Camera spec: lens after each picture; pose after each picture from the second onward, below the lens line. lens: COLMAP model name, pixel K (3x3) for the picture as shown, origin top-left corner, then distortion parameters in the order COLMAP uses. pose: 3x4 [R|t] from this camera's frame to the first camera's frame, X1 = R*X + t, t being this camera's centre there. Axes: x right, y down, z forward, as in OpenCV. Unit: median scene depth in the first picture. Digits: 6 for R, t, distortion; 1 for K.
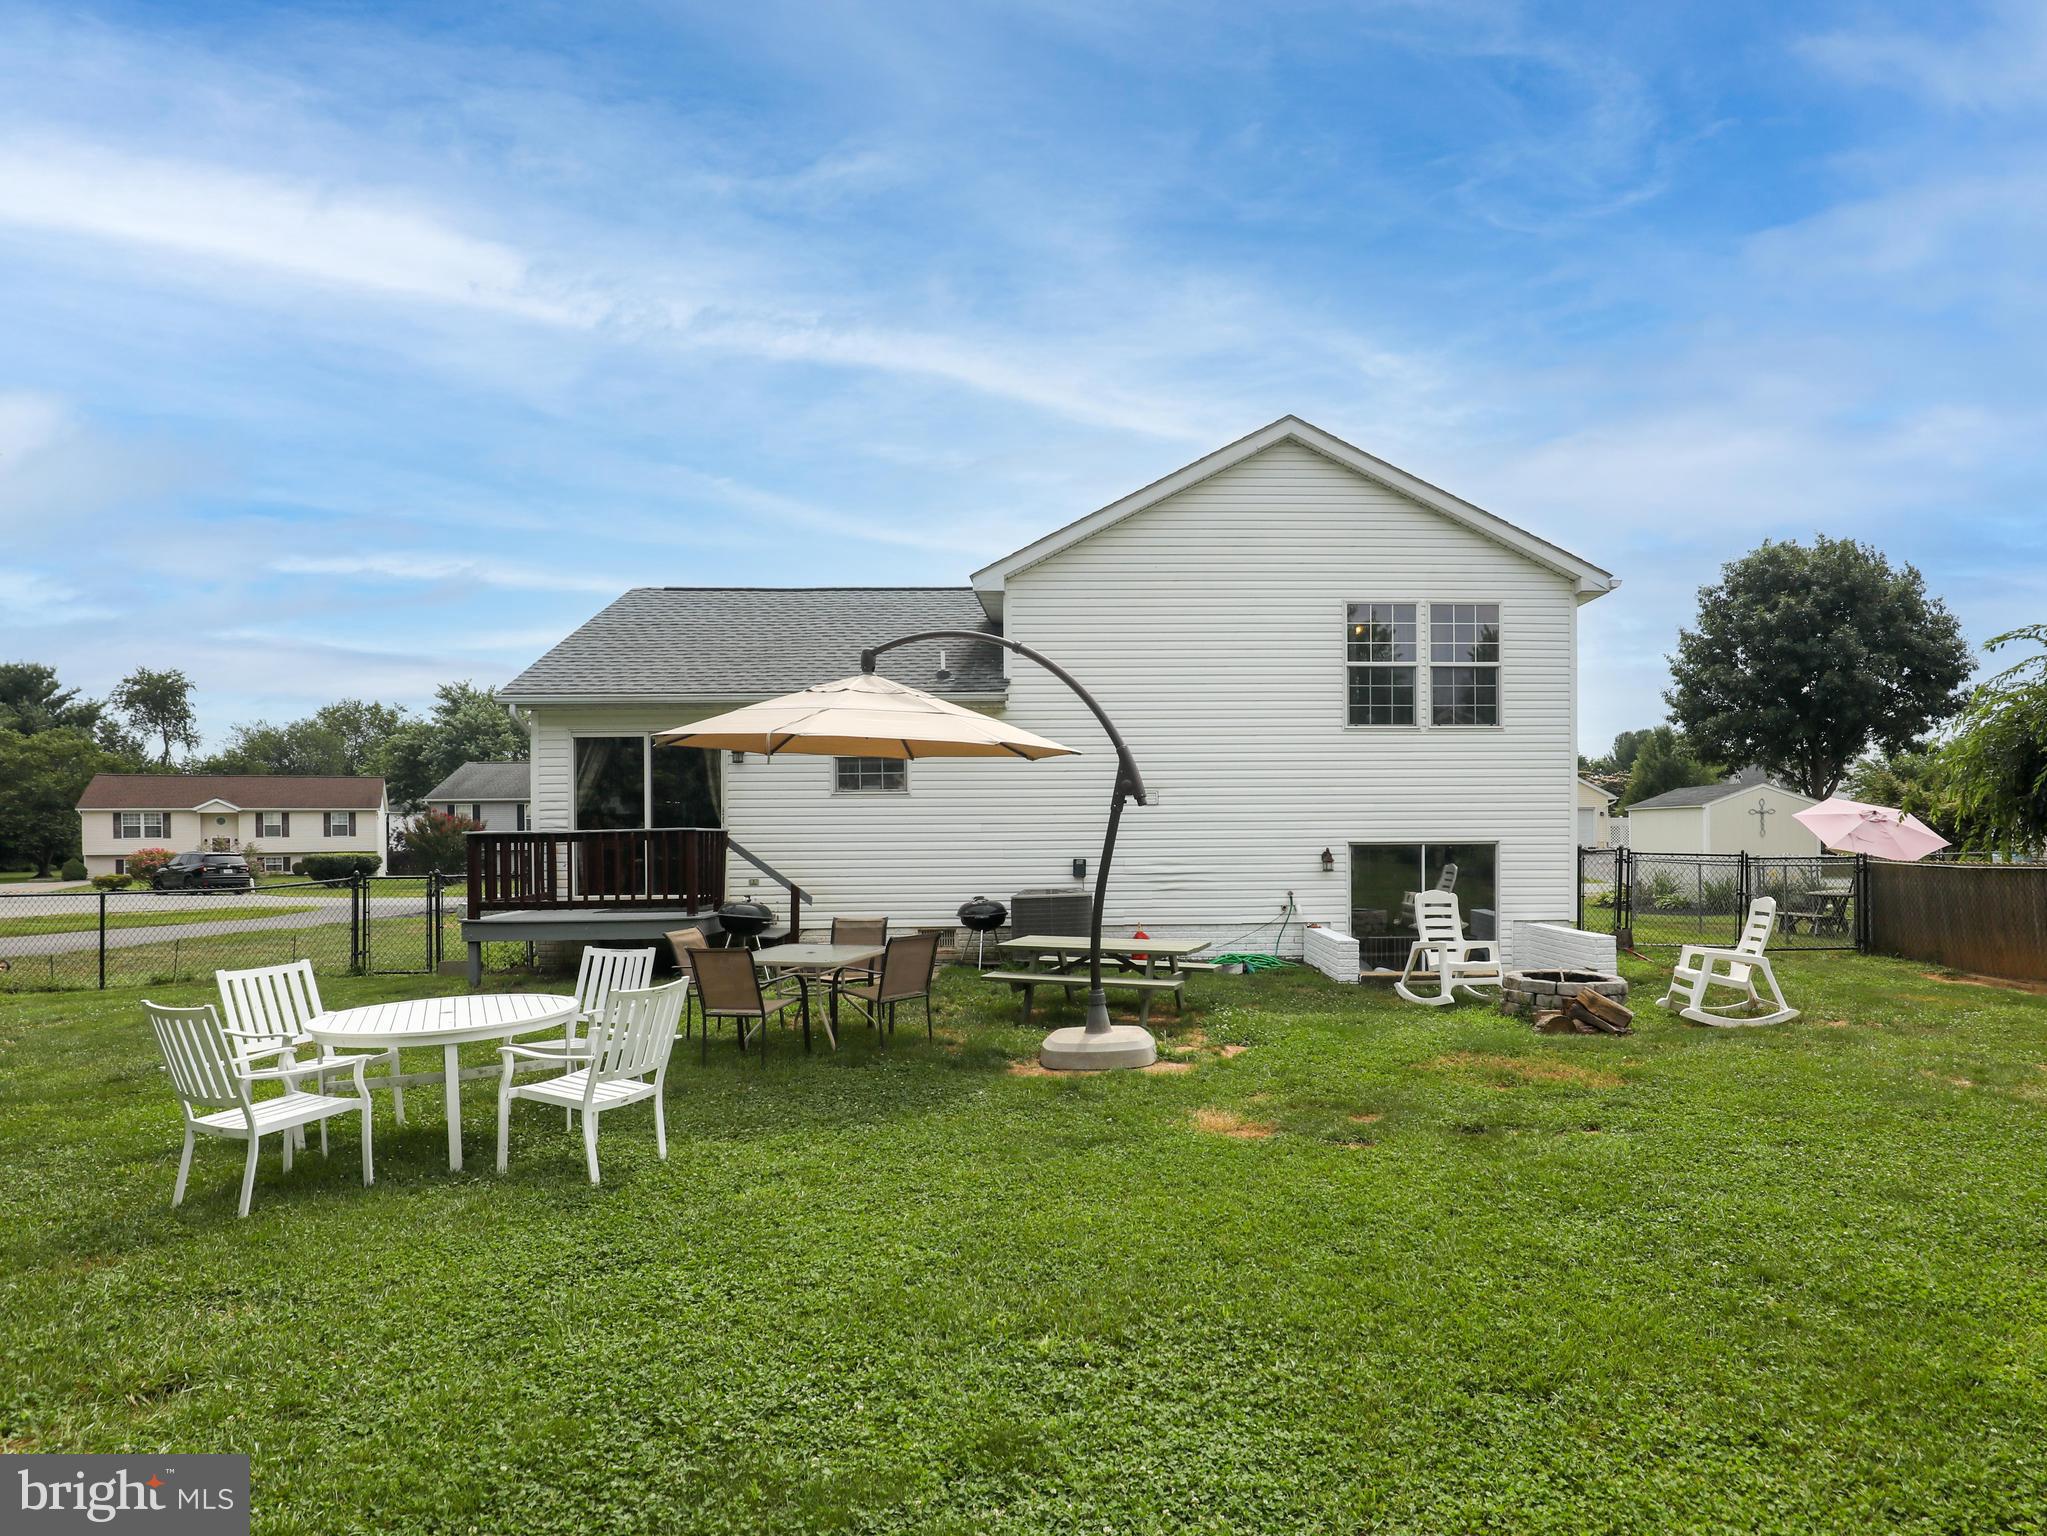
lens RADIAL K [[1052.5, 0, 1023.6], [0, 1052.5, 859.5], [0, 0, 1]] dist [-0.031069, 0.000133]
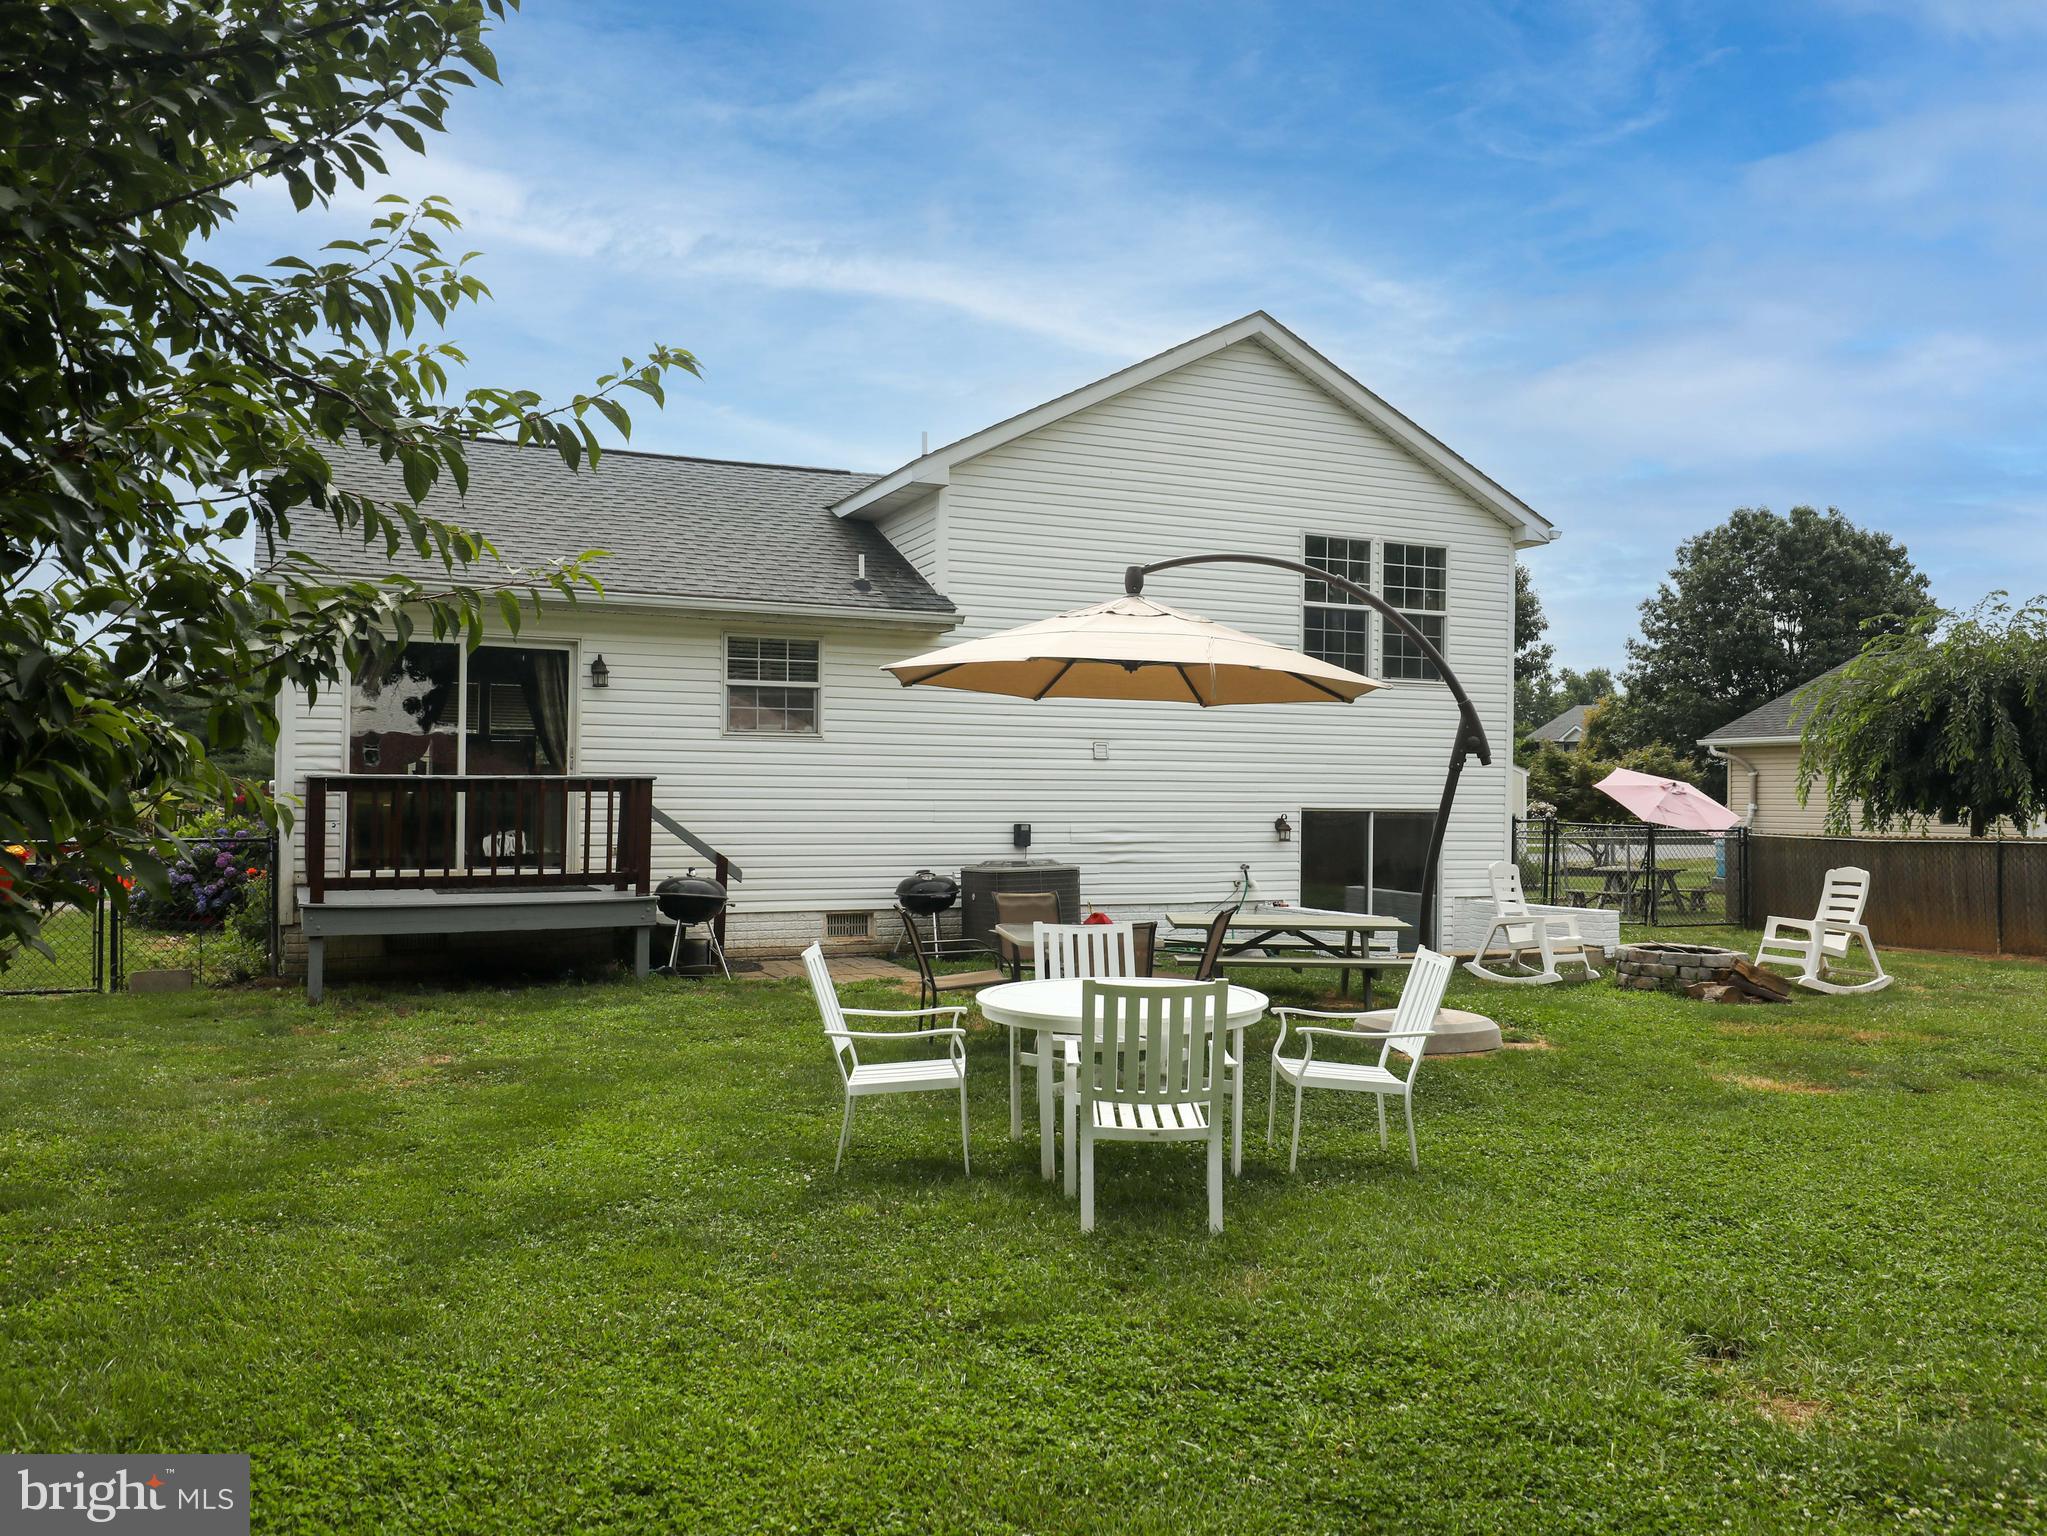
lens RADIAL K [[1376.5, 0, 1023.6], [0, 1376.5, 815.7], [0, 0, 1]] dist [0.000299, 0.000277]
pose [[0.940052, 0.011986, 0.340821, -0.309438], [-0.008467, 0.999894, -0.011812, 0.005350], [-0.340927, 0.008219, 0.940054, 0.004243]]
